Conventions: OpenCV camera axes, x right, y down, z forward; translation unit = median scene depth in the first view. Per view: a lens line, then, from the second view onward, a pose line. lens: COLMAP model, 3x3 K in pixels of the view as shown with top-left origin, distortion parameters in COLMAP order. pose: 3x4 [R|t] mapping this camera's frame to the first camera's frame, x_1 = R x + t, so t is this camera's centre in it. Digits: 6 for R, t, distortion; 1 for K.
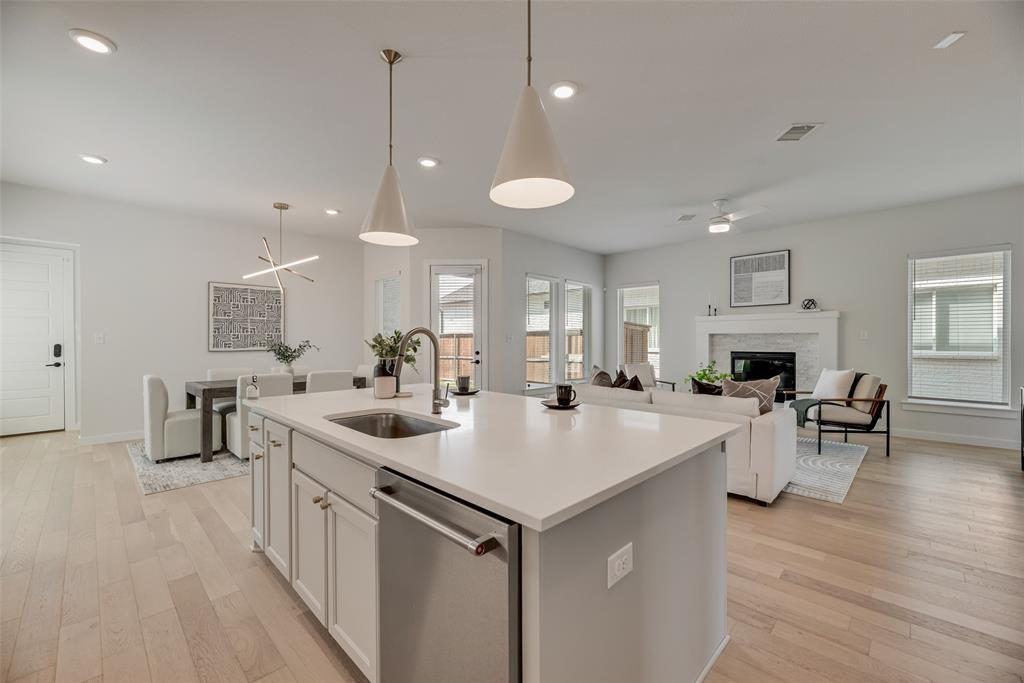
lens RADIAL K [[415.4, 0, 510.9], [0, 415.4, 345.0], [0, 0, 1]] dist [0.003850, -0.000332]
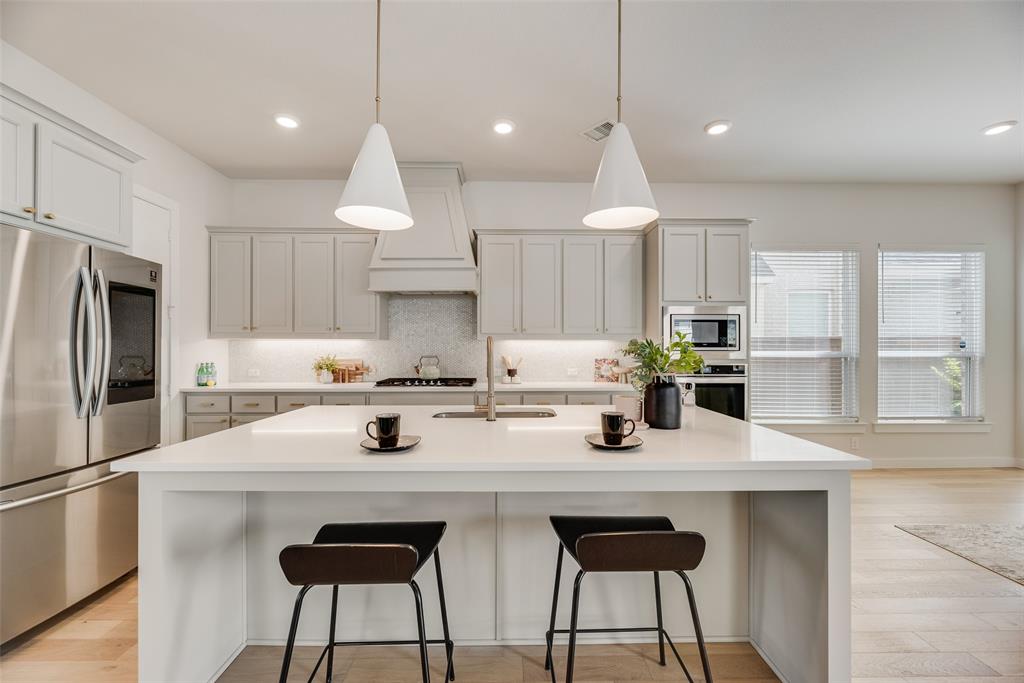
lens RADIAL K [[415.4, 0, 515.1], [0, 415.4, 346.0], [0, 0, 1]] dist [0.003850, -0.000332]
pose [[-0.707220, -0.003615, -0.706984, 0.164620], [-0.007499, 0.999969, 0.002387, -0.006438], [0.706954, 0.006990, -0.707225, 0.577682]]
